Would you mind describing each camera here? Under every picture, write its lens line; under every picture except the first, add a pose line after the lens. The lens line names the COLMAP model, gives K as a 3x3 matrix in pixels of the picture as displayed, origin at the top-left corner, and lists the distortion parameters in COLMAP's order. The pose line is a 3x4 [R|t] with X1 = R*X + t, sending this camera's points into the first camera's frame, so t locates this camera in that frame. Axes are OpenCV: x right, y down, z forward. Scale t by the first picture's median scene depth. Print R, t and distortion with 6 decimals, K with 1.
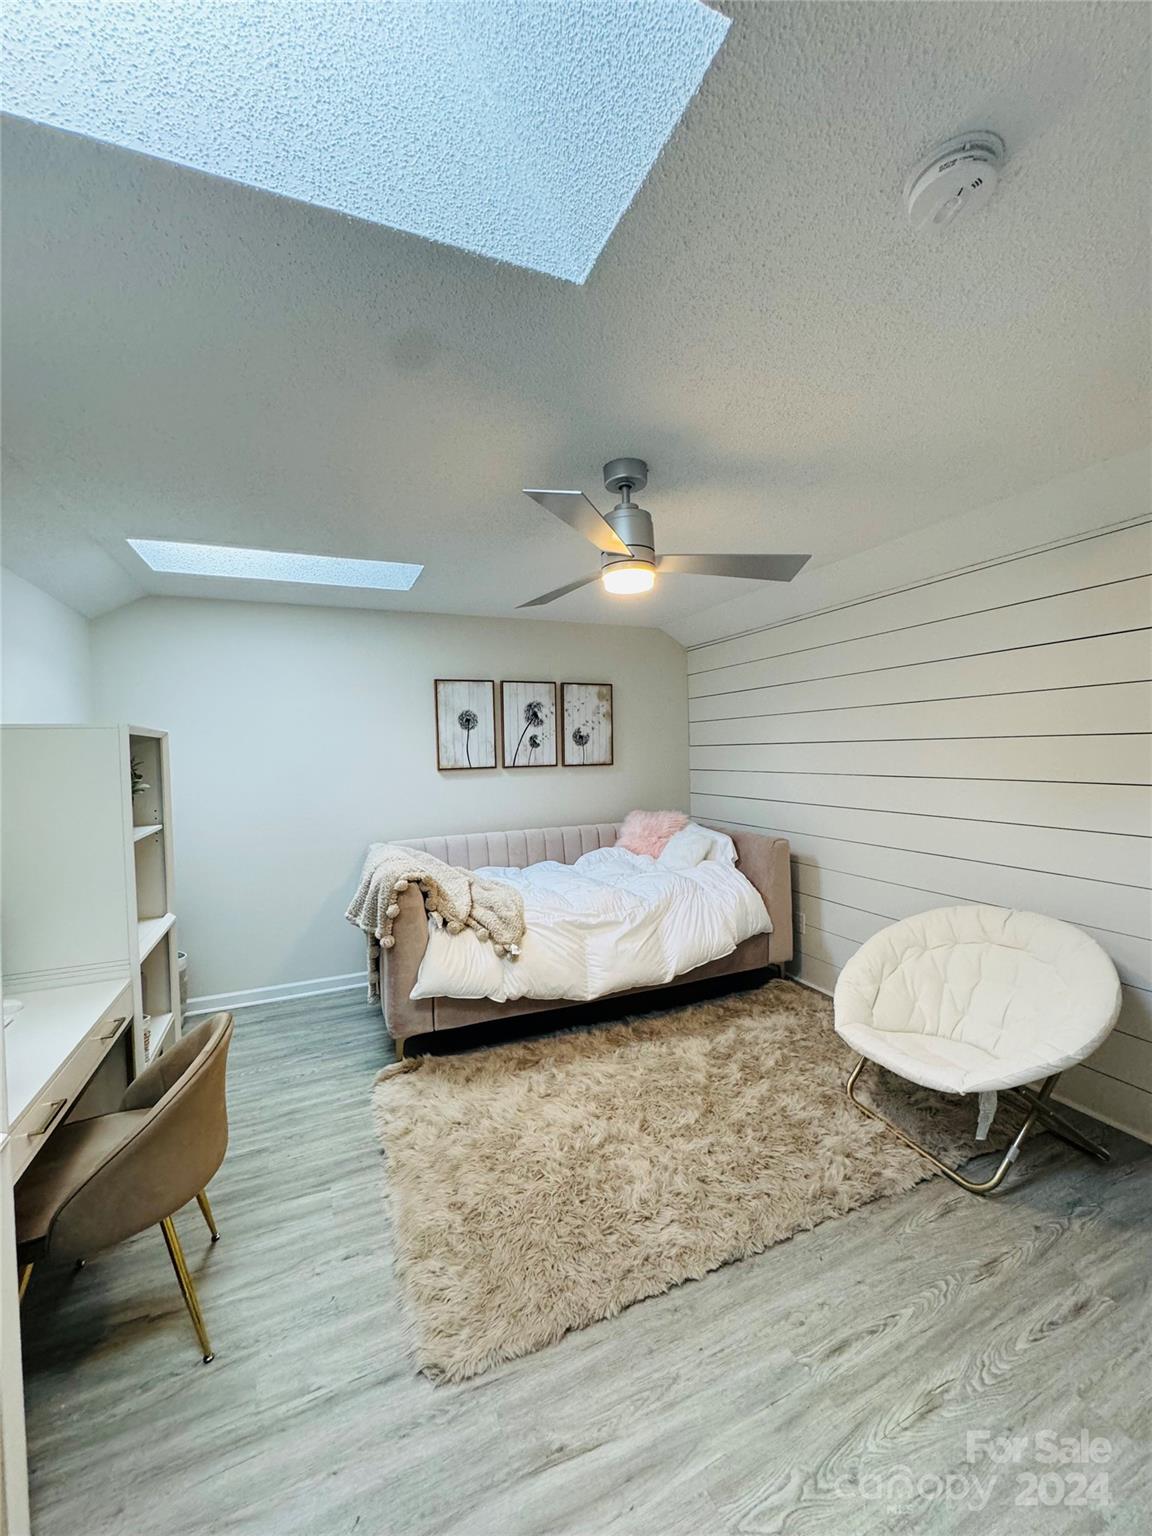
lens RADIAL K [[613.1, 0, 578.3], [0, 613.1, 767.9], [0, 0, 1]] dist [-0.010368, 0.001359]
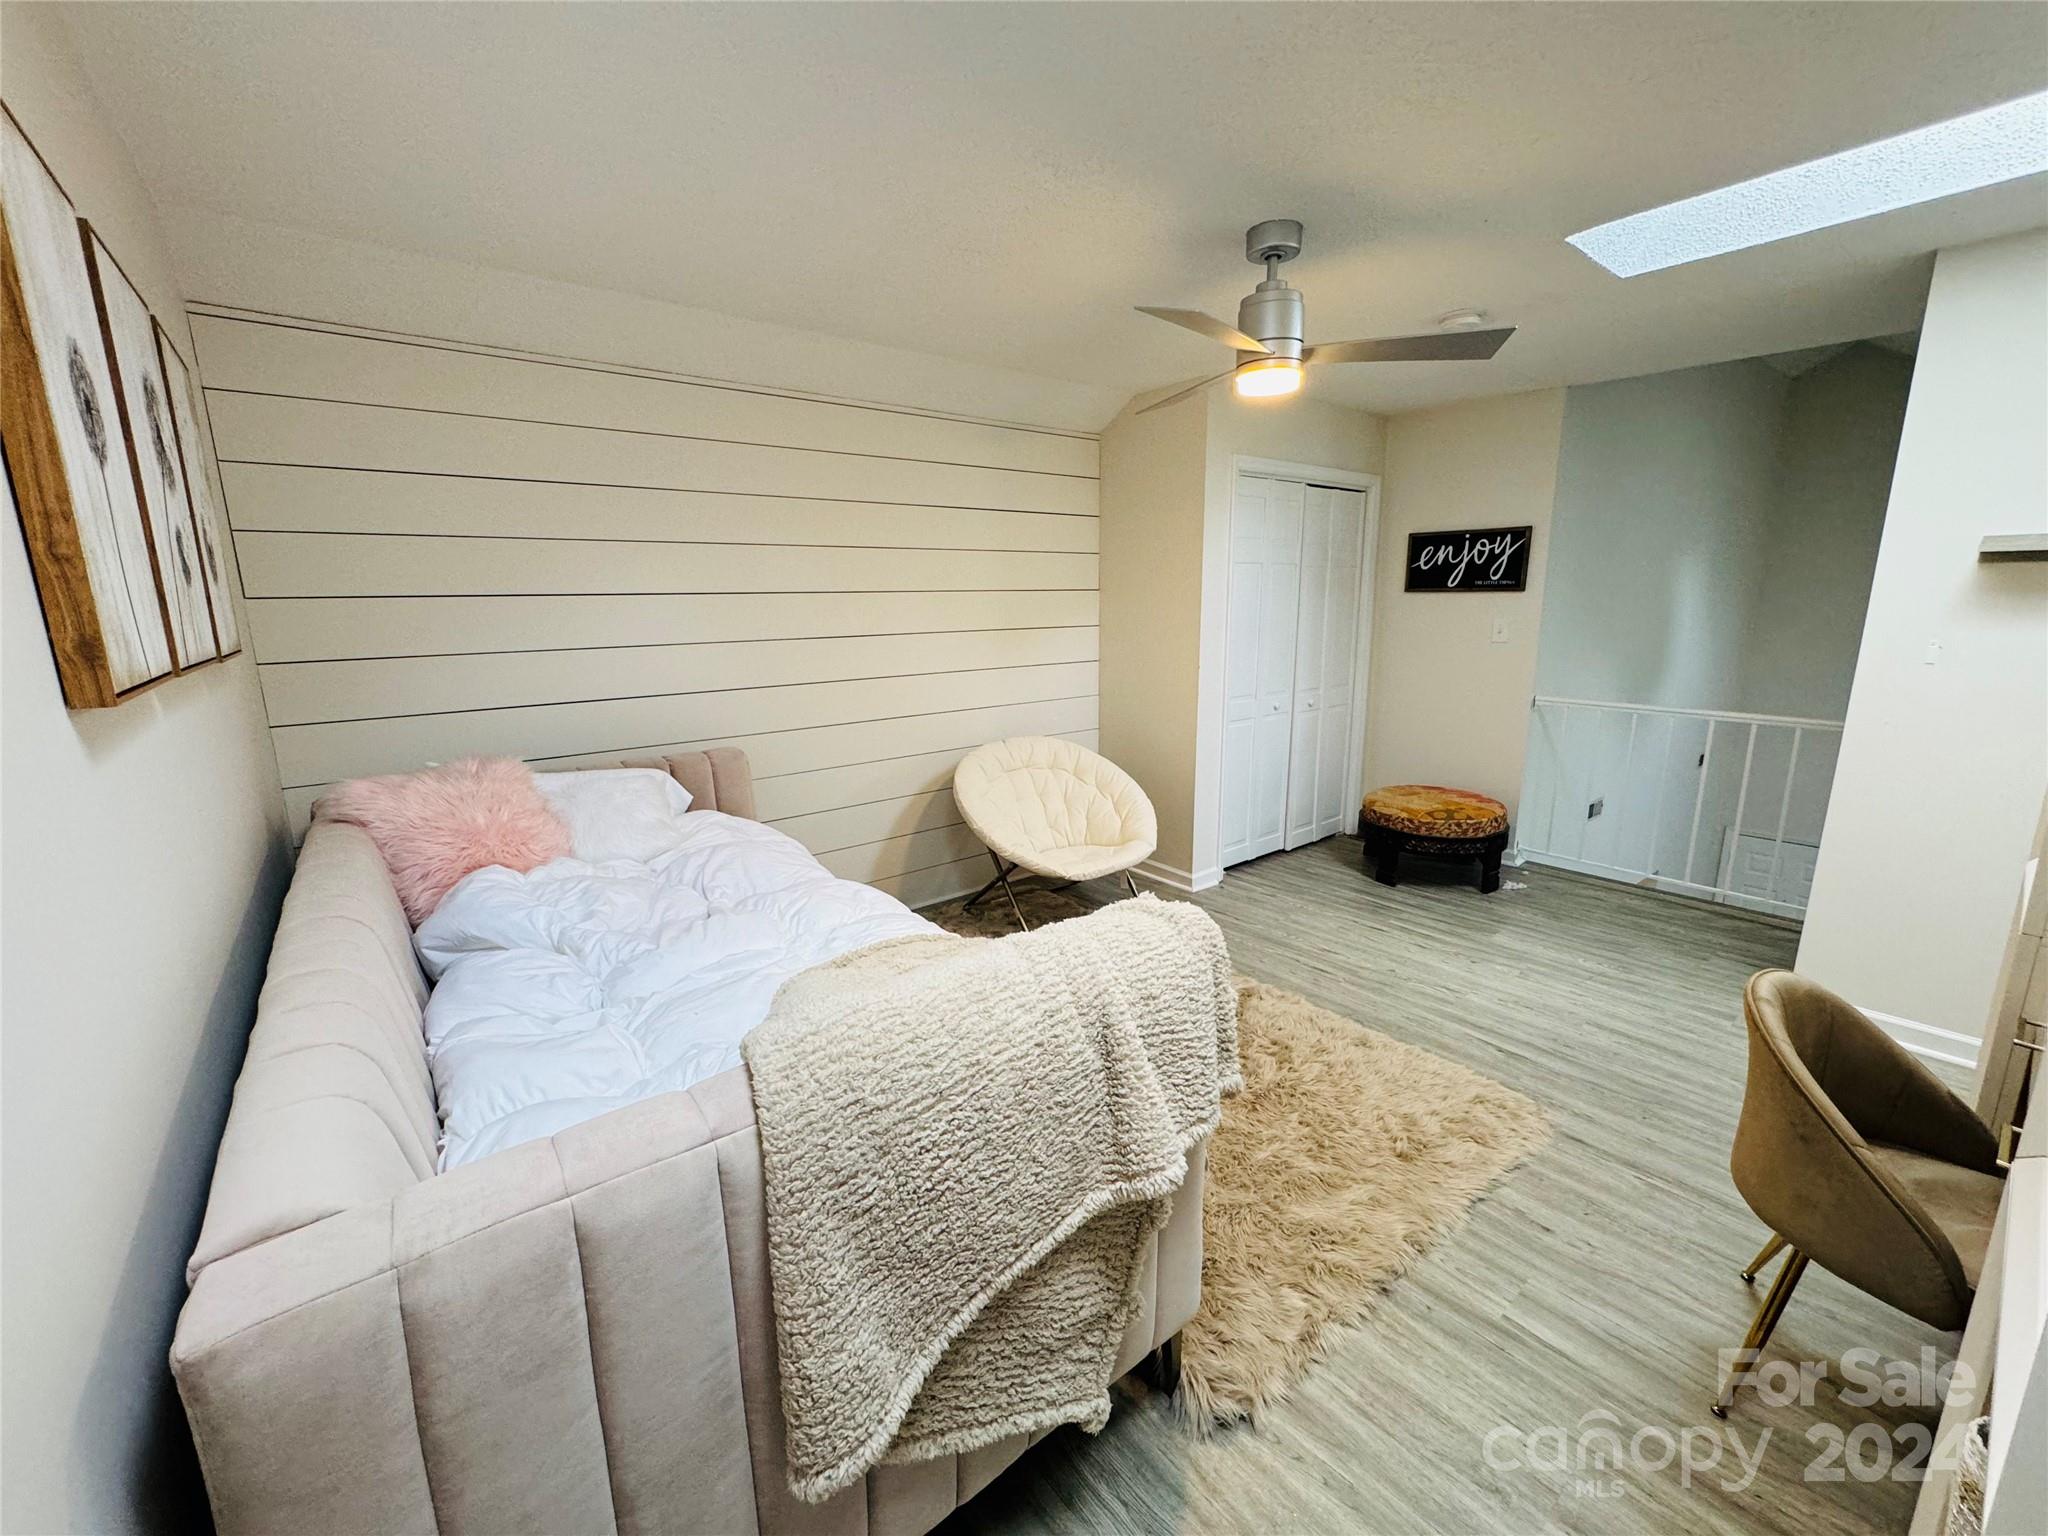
lens RADIAL K [[817.5, 0, 1019.4], [0, 817.5, 759.7], [0, 0, 1]] dist [-0.010368, 0.001359]
pose [[-0.260027, -0.155765, 0.952955, -0.650470], [0.044567, 0.983915, 0.172986, -0.005104], [-0.964572, 0.087451, -0.248903, 1.093512]]
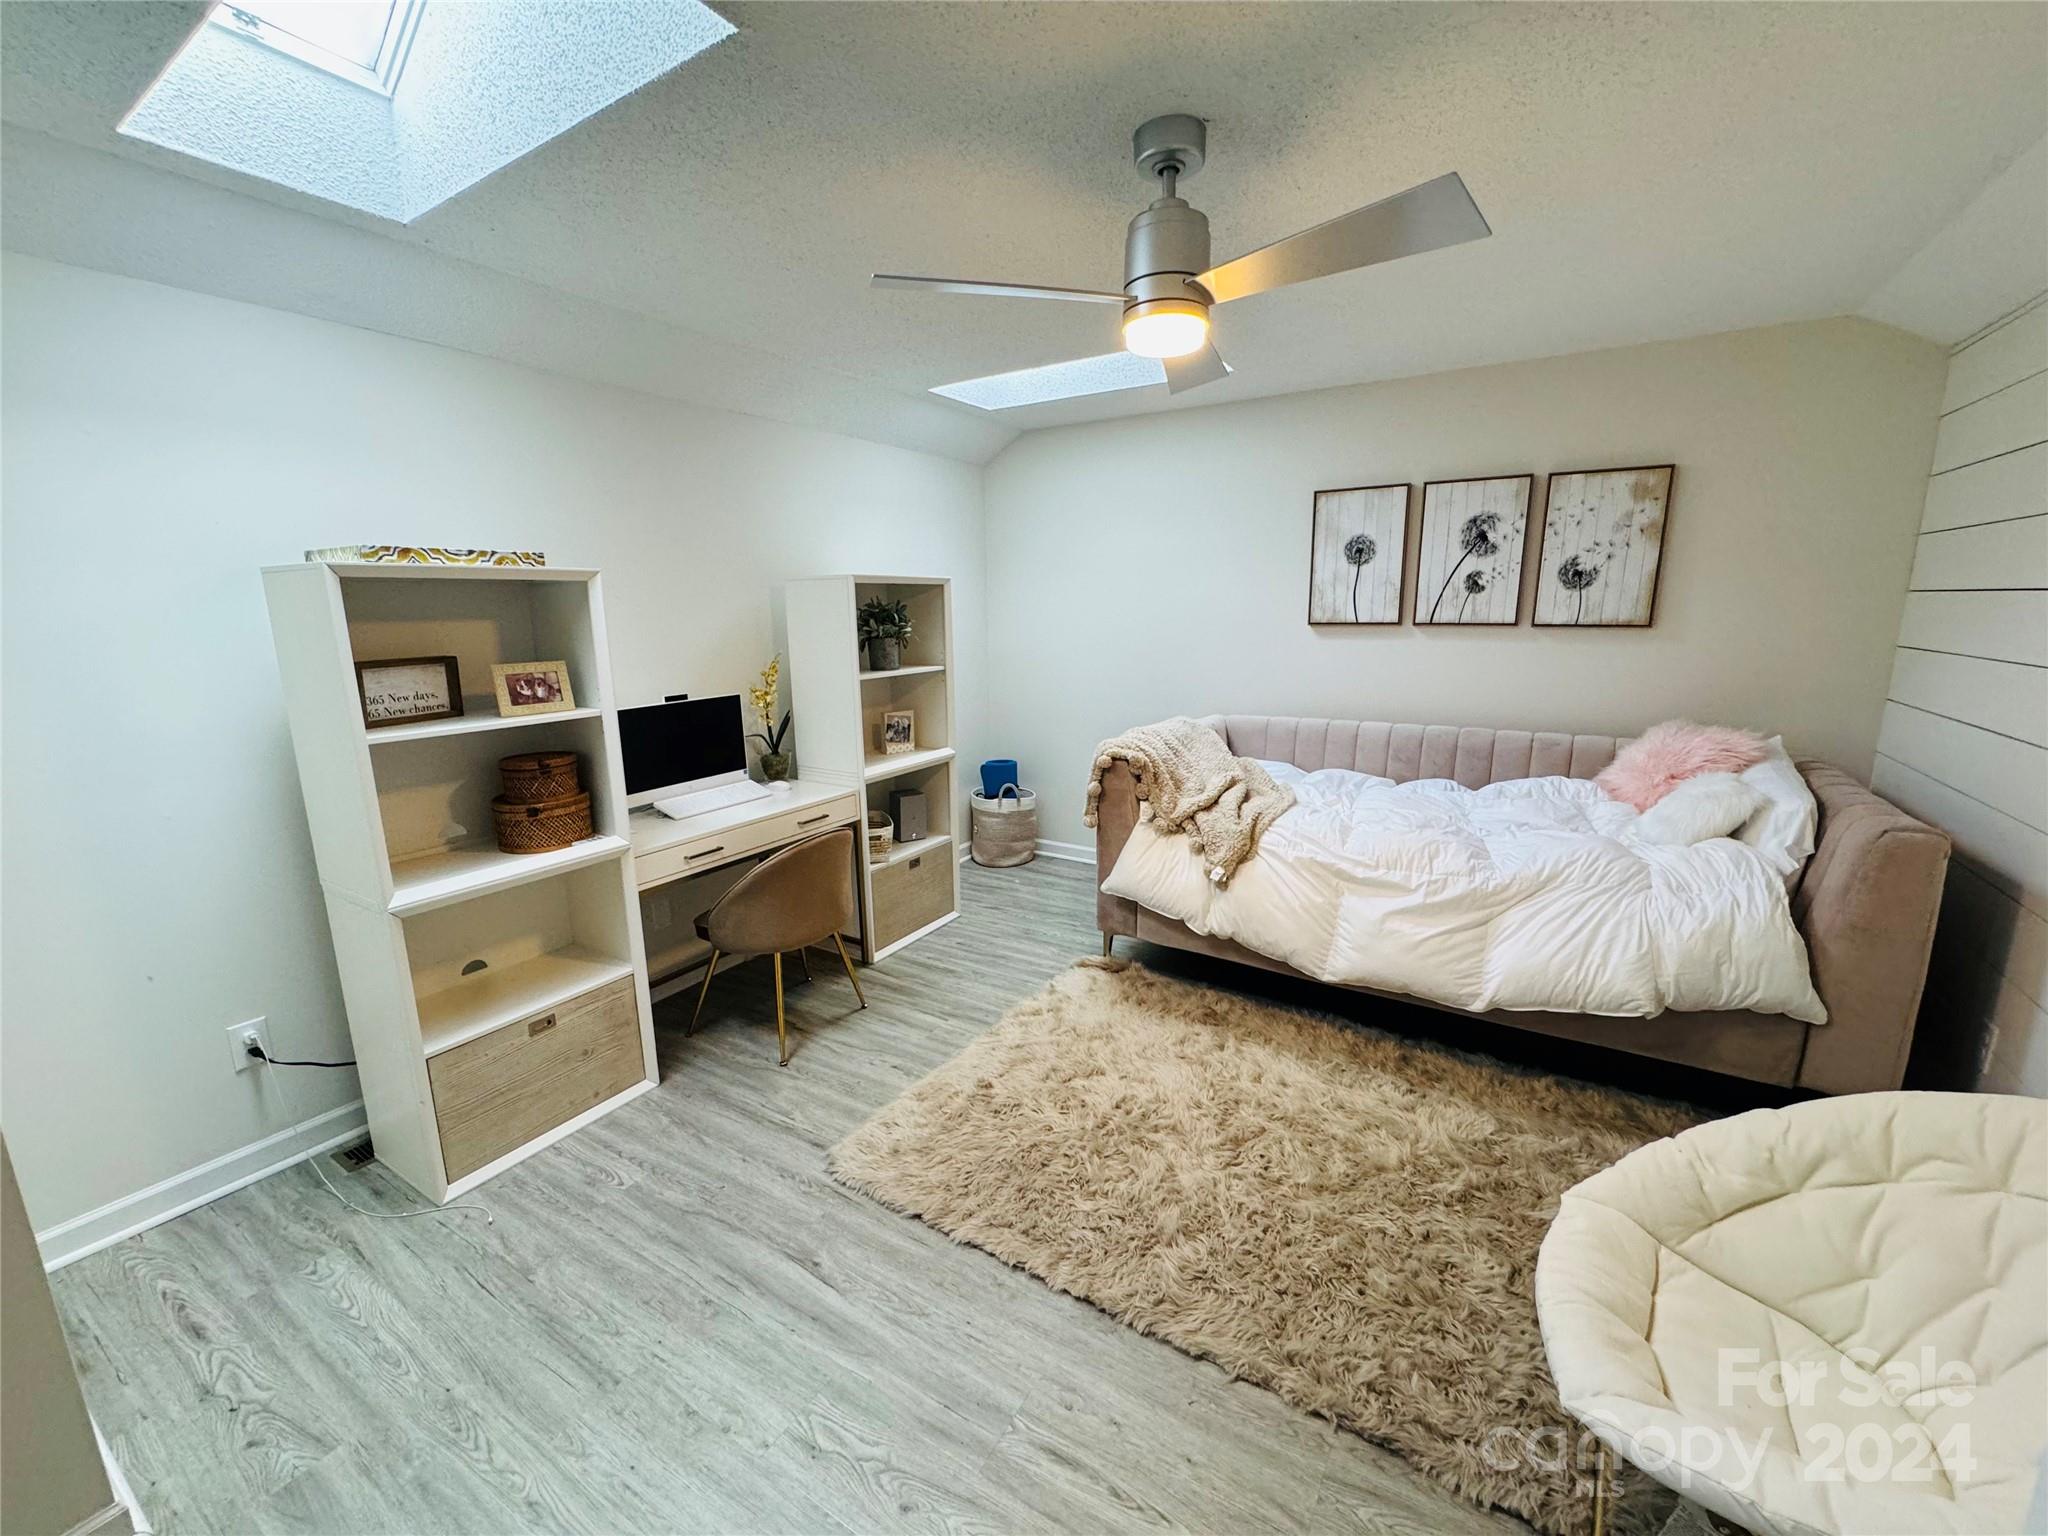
lens RADIAL K [[817.5, 0, 1015.2], [0, 817.5, 769.2], [0, 0, 1]] dist [-0.010368, 0.001359]
pose [[0.560949, 0.184221, -0.807093, 0.496641], [-0.024202, 0.978158, 0.206447, -0.025075], [0.827496, -0.096273, 0.553156, 0.237967]]
